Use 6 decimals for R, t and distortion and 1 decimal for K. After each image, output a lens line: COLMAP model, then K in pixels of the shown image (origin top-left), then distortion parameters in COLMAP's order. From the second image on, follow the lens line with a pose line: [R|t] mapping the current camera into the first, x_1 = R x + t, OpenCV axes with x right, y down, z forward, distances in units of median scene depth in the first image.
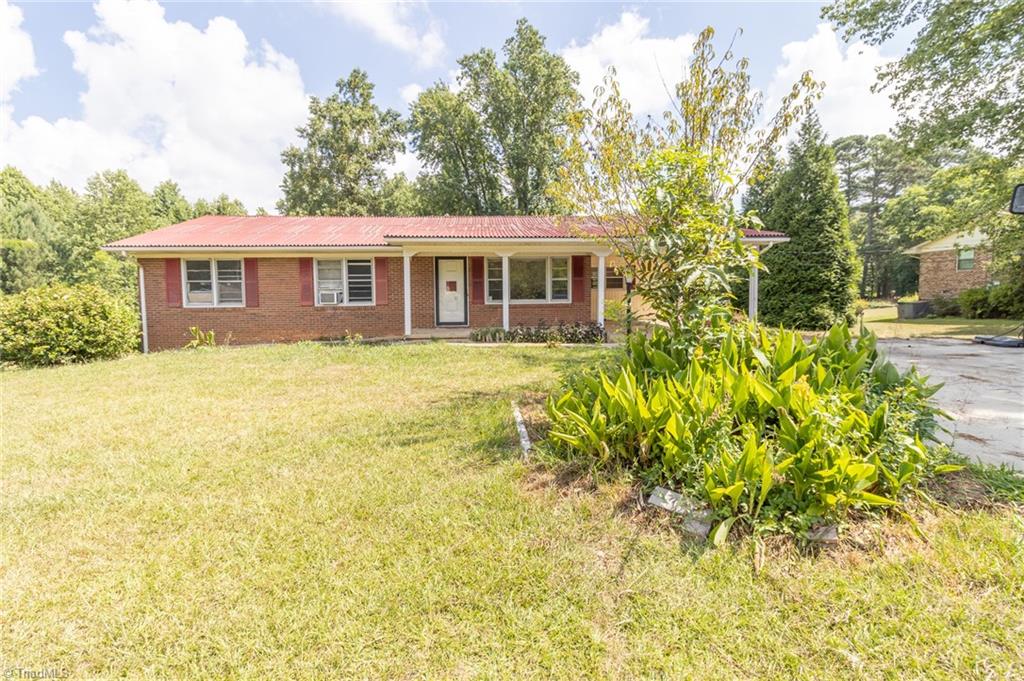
lens RADIAL K [[478.7, 0, 506.6], [0, 478.7, 331.5], [0, 0, 1]] dist [0.001558, 0.000455]
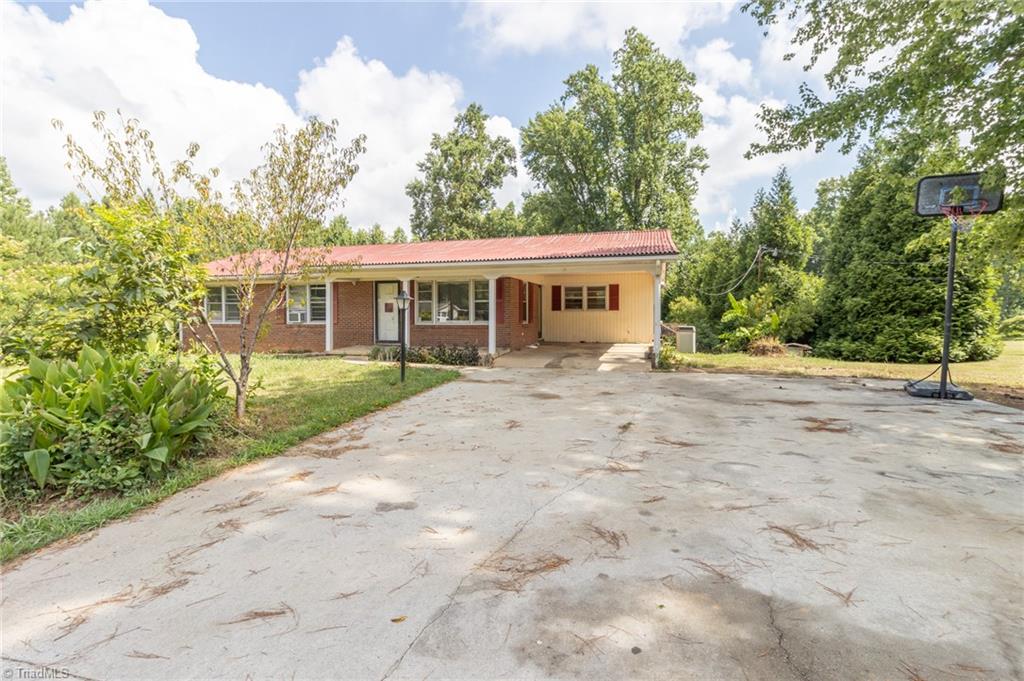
lens RADIAL K [[483.1, 0, 506.4], [0, 483.1, 332.2], [0, 0, 1]] dist [0.002136, 0.000124]
pose [[0.938043, 0.021681, -0.345839, 0.280199], [-0.032259, 0.999170, -0.024860, -0.010688], [0.345013, 0.034477, 0.937964, 0.031757]]
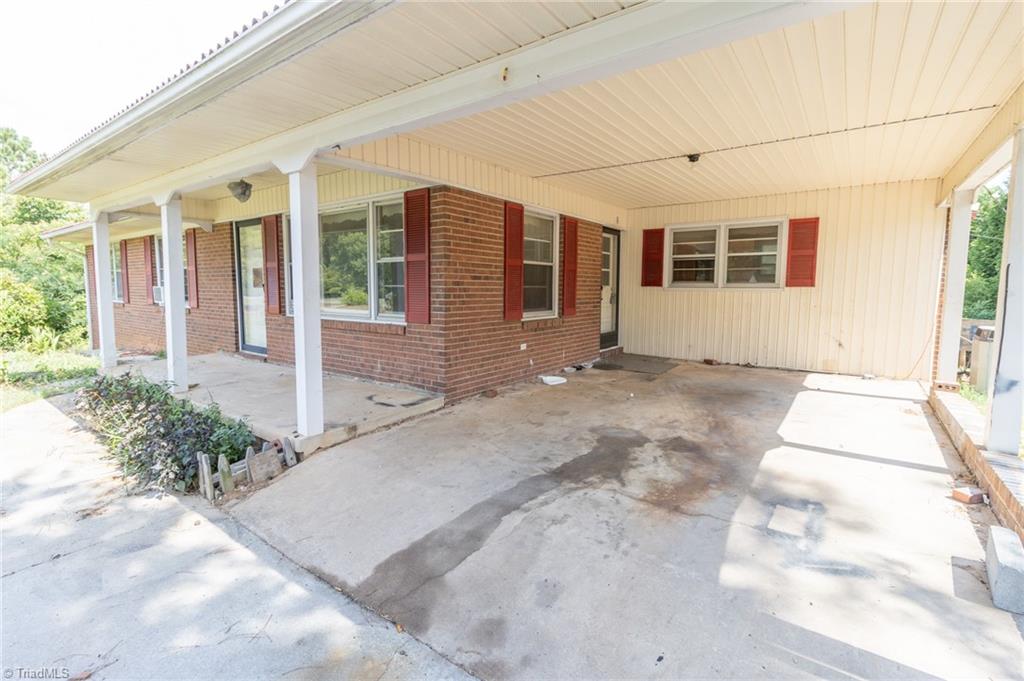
lens RADIAL K [[472.5, 0, 507.2], [0, 472.5, 333.1], [0, 0, 1]] dist [-0.000386, 0.000219]
pose [[0.768846, 0.078261, -0.634627, 0.229318], [-0.059228, 0.996931, 0.051186, -0.041424], [0.636686, -0.001767, 0.771121, 0.419194]]
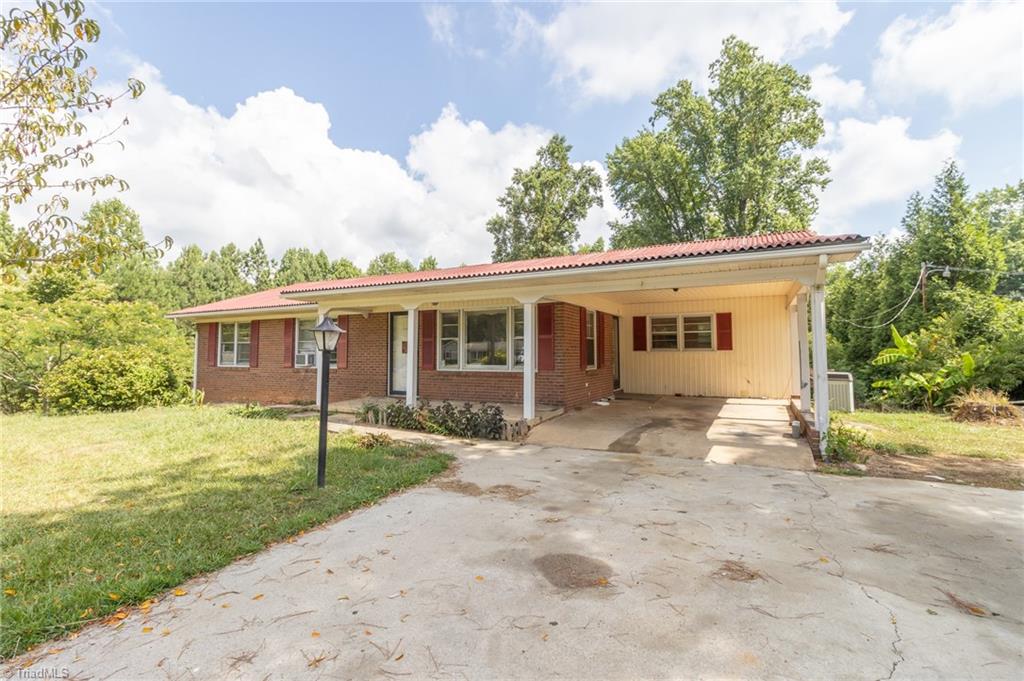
lens RADIAL K [[472.5, 0, 507.2], [0, 472.5, 333.1], [0, 0, 1]] dist [-0.000386, 0.000219]
pose [[0.852984, -0.013613, -0.521759, 0.246326], [-0.042883, 0.994452, -0.096052, -0.025994], [0.520172, 0.104305, 0.847668, 0.215053]]
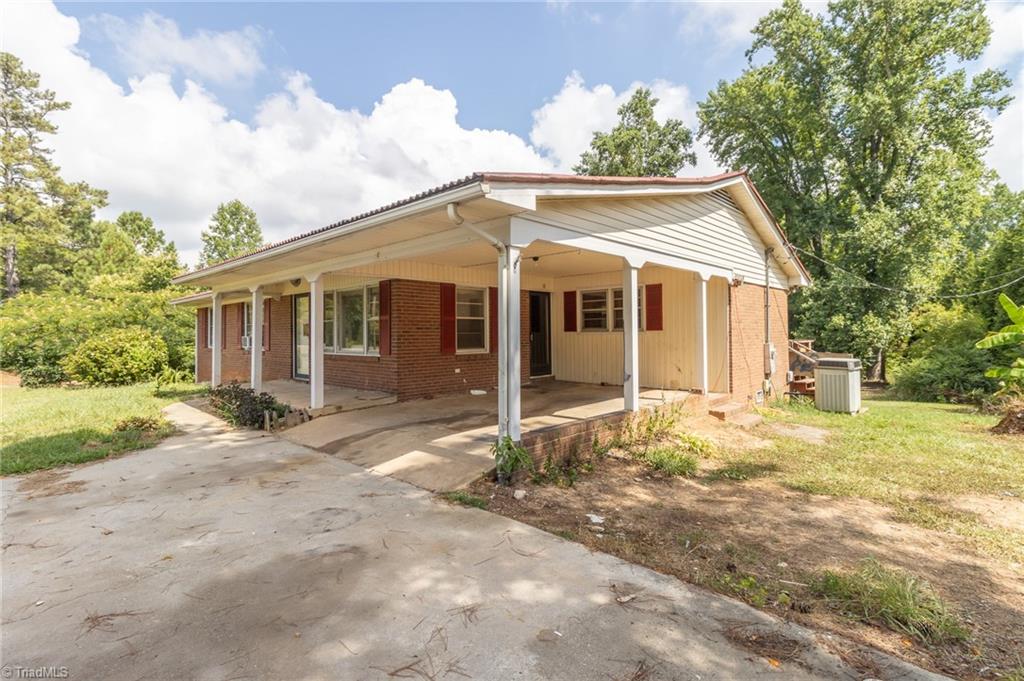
lens RADIAL K [[483.1, 0, 506.4], [0, 483.1, 332.2], [0, 0, 1]] dist [0.002136, 0.000124]
pose [[0.681216, 0.003391, -0.732074, 0.387029], [-0.049963, 0.997873, -0.041870, -0.039619], [0.730375, 0.065099, 0.679937, 0.373231]]
